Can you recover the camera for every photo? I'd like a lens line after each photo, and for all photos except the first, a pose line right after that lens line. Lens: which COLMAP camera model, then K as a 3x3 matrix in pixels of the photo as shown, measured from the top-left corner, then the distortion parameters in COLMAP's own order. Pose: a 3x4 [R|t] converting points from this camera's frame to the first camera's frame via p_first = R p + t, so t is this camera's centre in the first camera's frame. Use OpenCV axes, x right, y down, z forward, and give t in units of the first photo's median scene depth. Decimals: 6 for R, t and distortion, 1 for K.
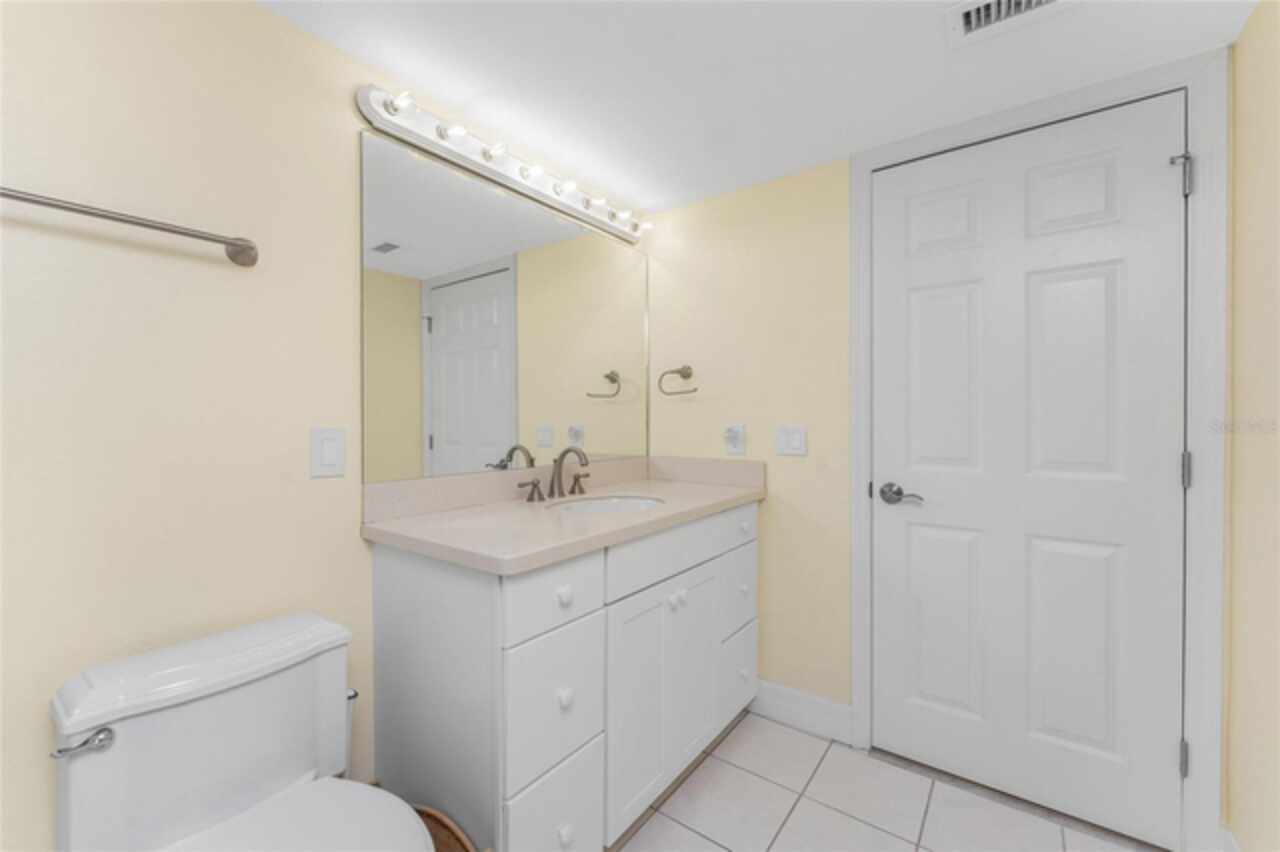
lens RADIAL K [[508.1, 0, 639.3], [0, 508.1, 429.0], [0, 0, 1]] dist [-0.000147, 0.000056]
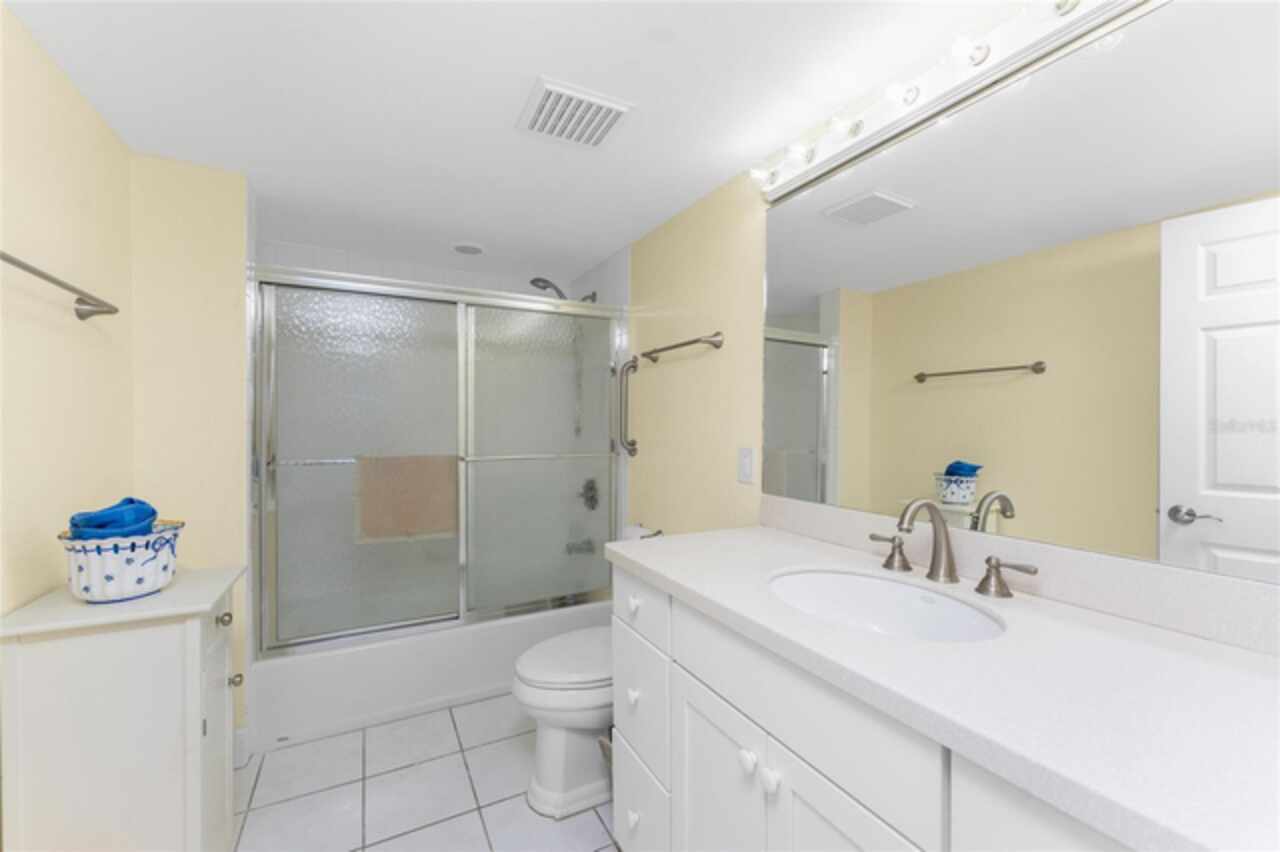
lens RADIAL K [[508.1, 0, 639.3], [0, 508.1, 429.0], [0, 0, 1]] dist [-0.000147, 0.000056]
pose [[-0.399456, 0.007576, -0.916721, 0.570523], [-0.013712, 0.999805, 0.014237, -0.053547], [0.916650, 0.018257, -0.399275, 0.959446]]
